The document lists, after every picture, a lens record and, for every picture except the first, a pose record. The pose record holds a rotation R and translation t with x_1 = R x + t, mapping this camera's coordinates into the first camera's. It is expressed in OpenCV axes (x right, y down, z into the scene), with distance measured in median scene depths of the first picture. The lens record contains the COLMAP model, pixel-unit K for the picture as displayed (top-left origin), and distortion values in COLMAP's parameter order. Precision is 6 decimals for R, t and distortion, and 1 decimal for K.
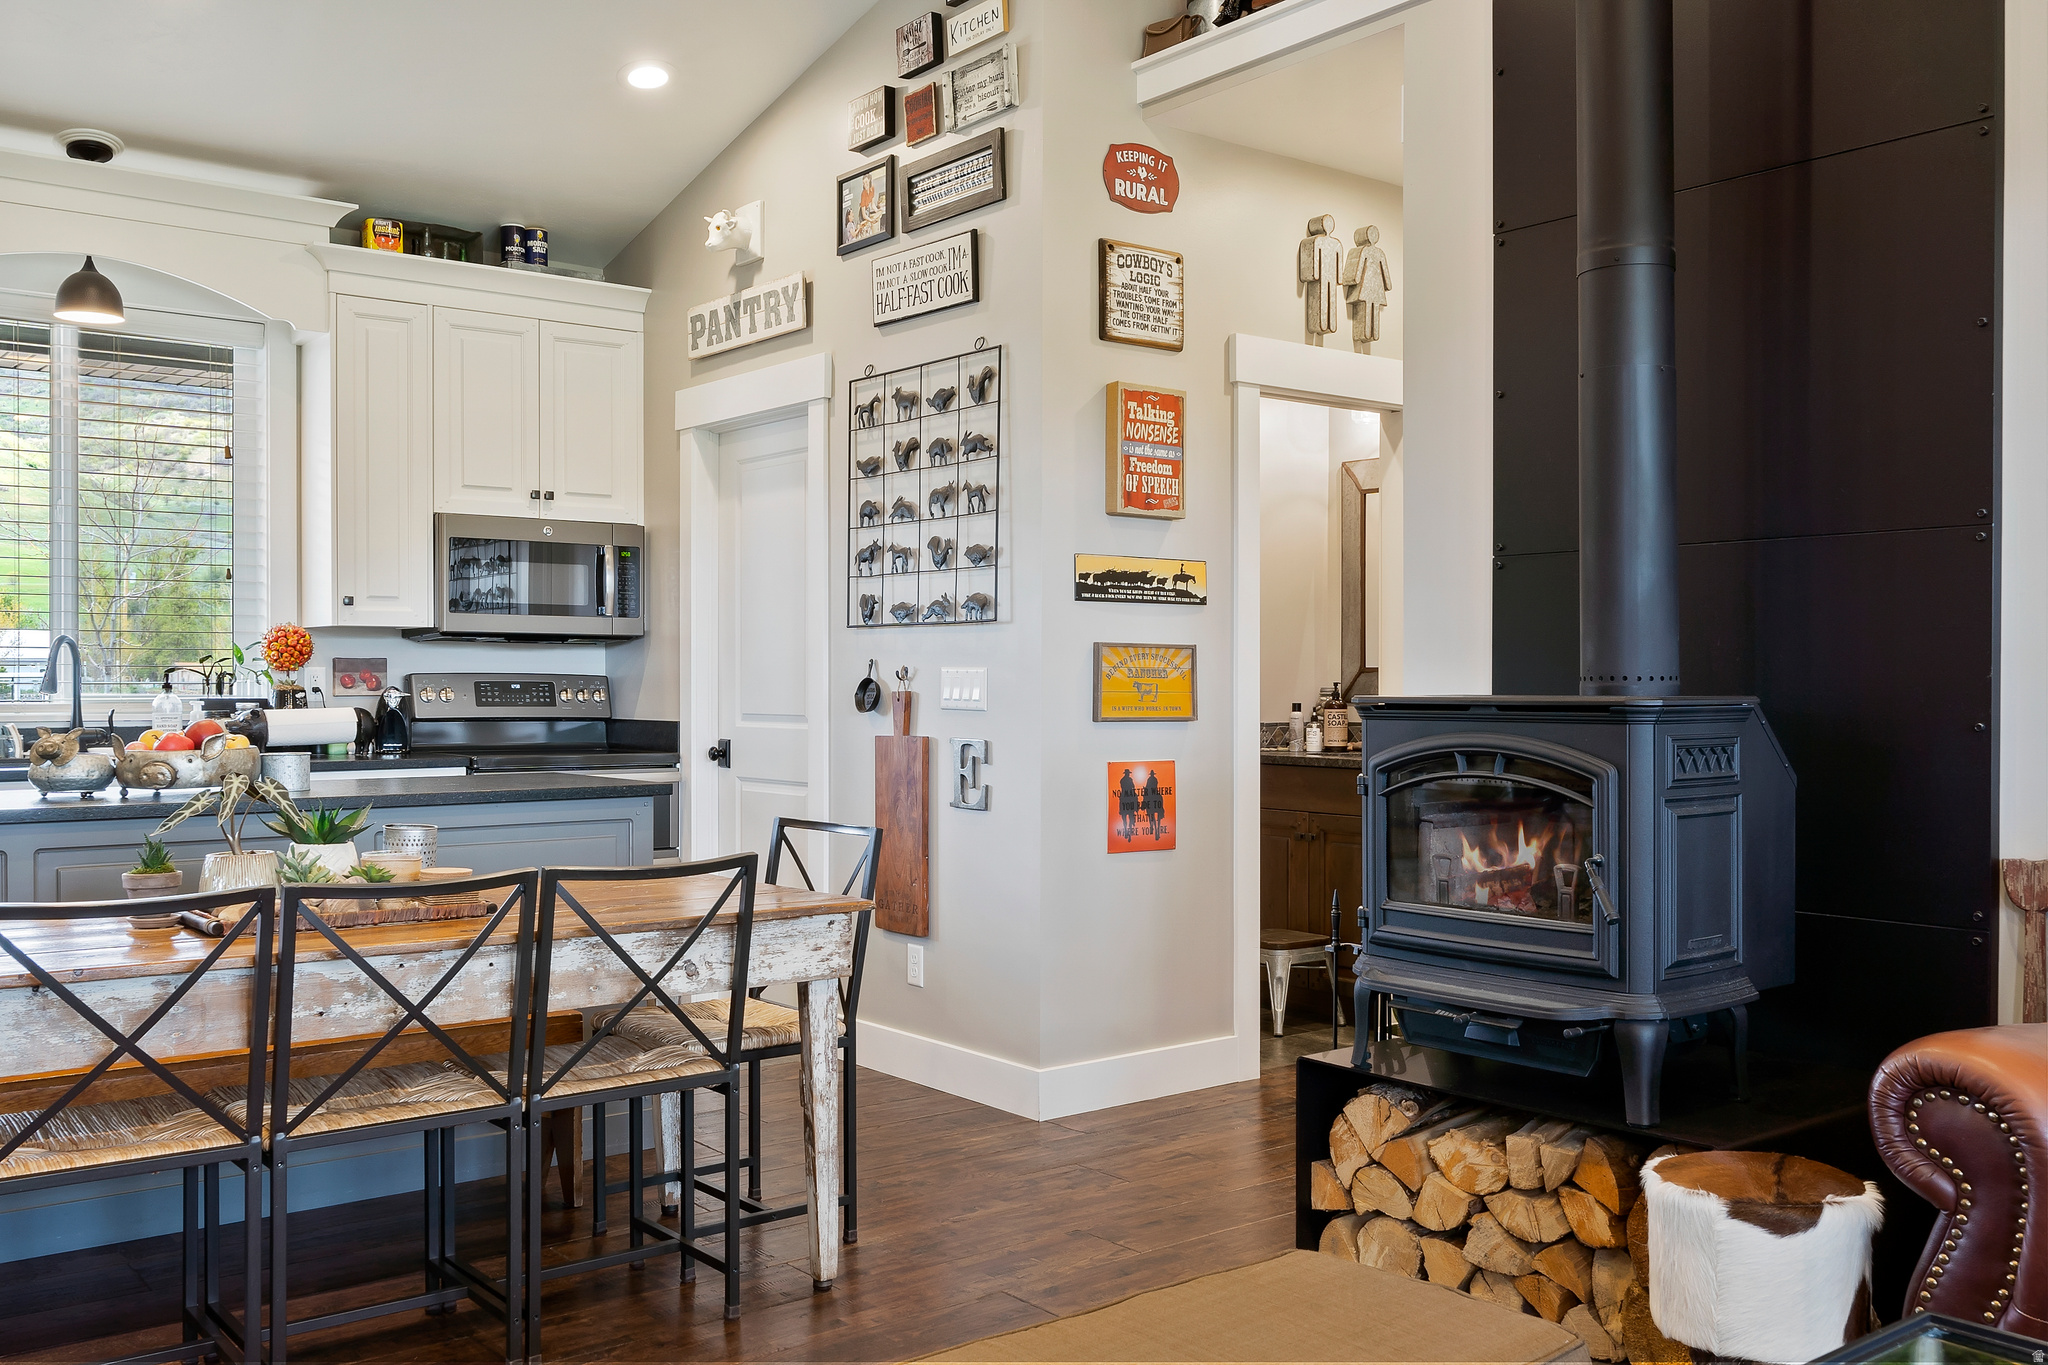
lens RADIAL K [[1799.0, 0, 1029.5], [0, 1799.0, 694.0], [0, 0, 1]] dist [-0.011648, 0.010666]
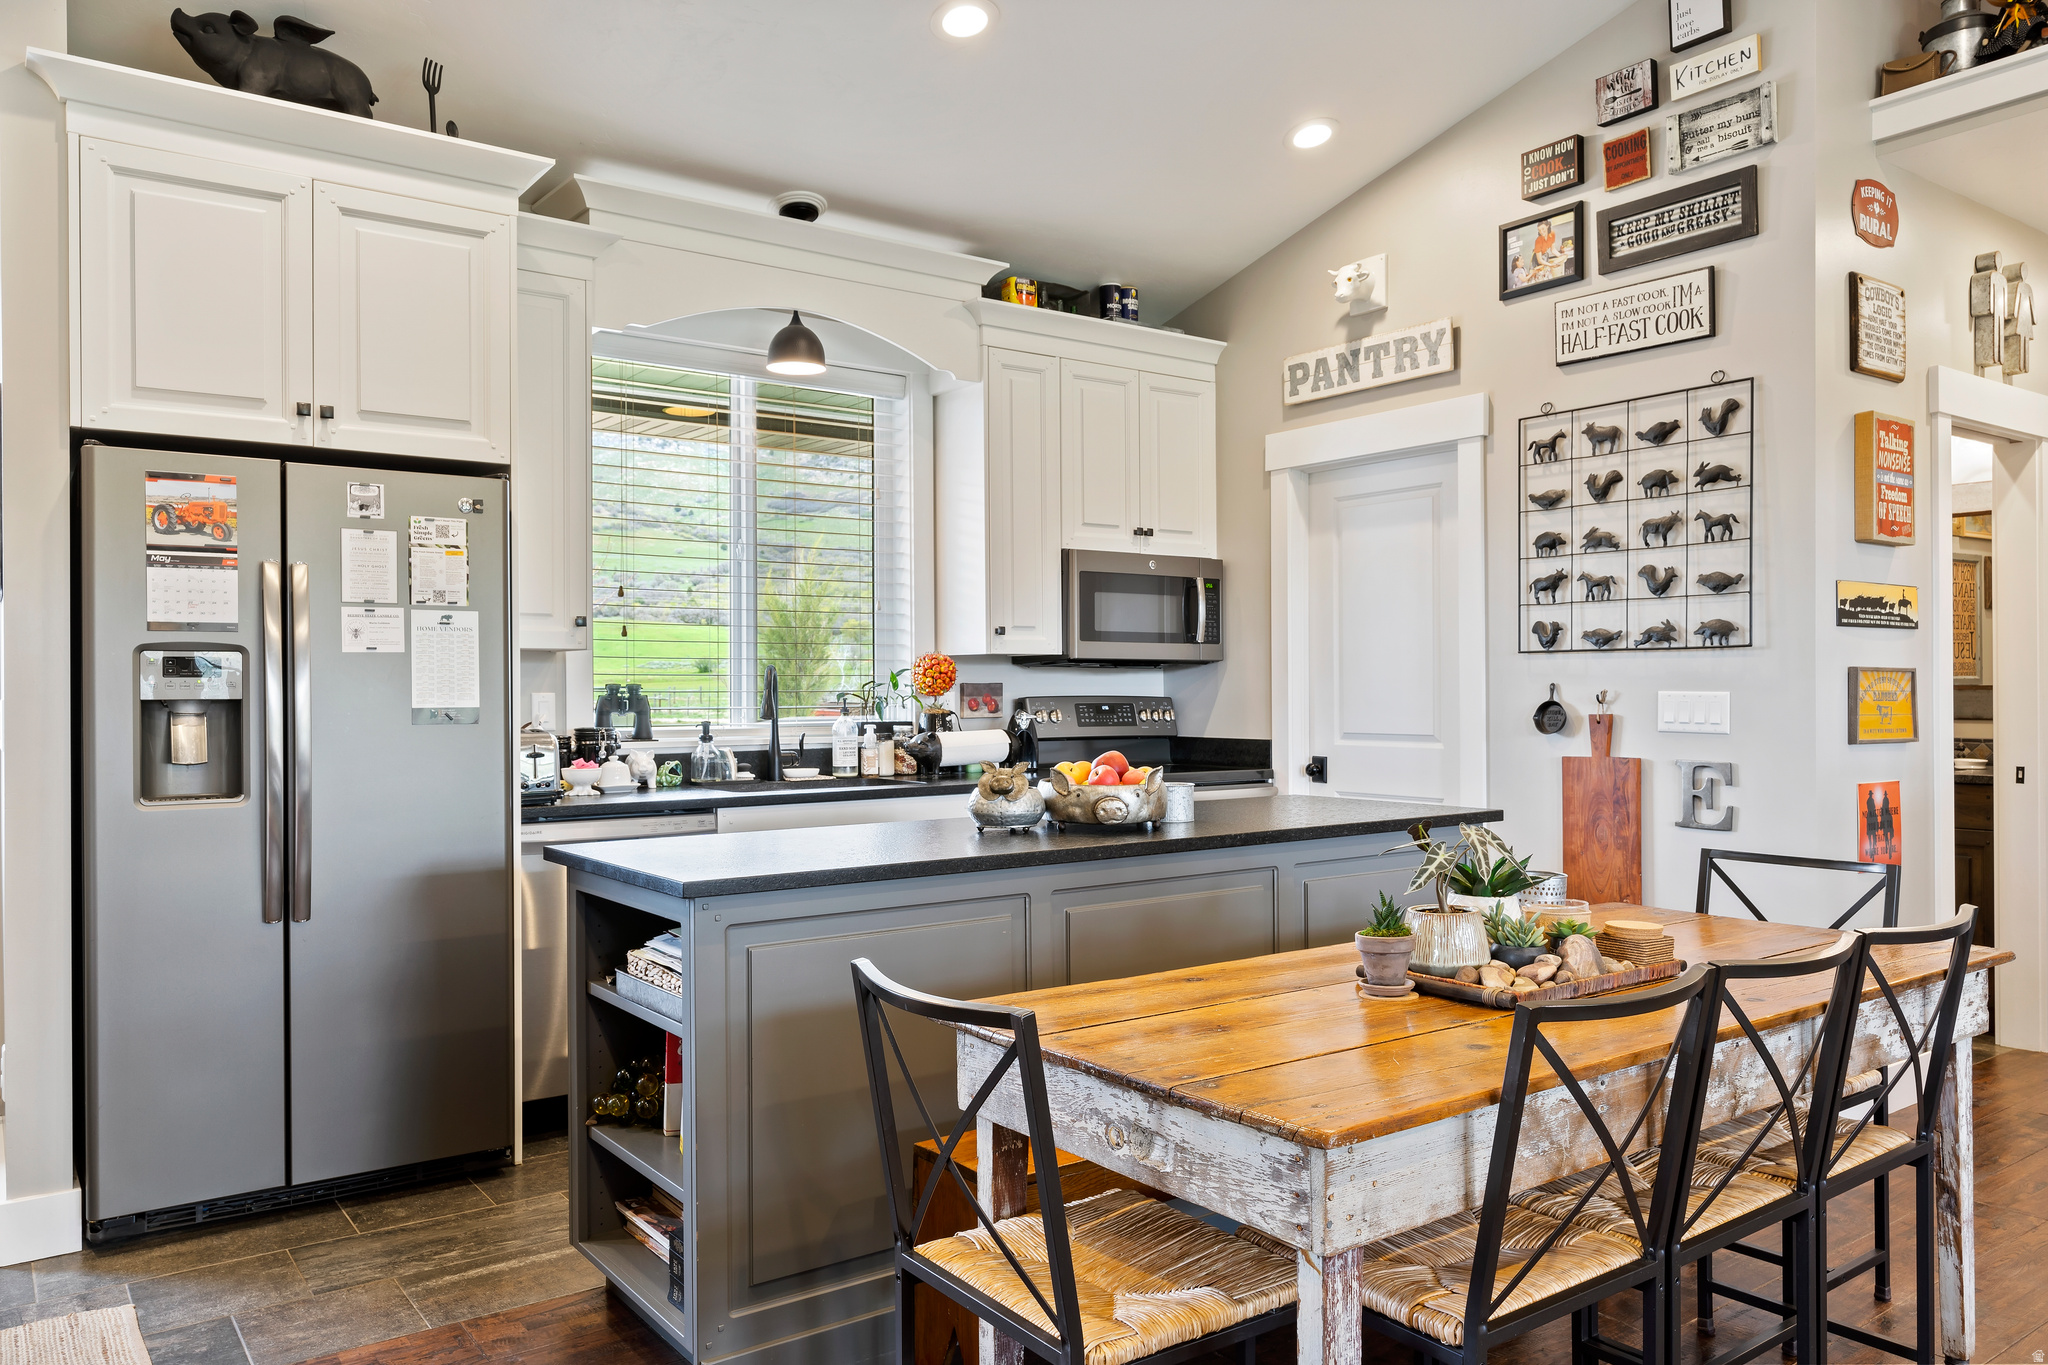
lens RADIAL K [[1448.4, 0, 1028.0], [0, 1448.4, 691.0], [0, 0, 1]] dist [0.000234, 0.000344]
pose [[0.999250, -0.005692, -0.038301, -0.347918], [0.005458, 0.999966, -0.006207, -0.010821], [0.038335, 0.005994, 0.999247, 0.140187]]
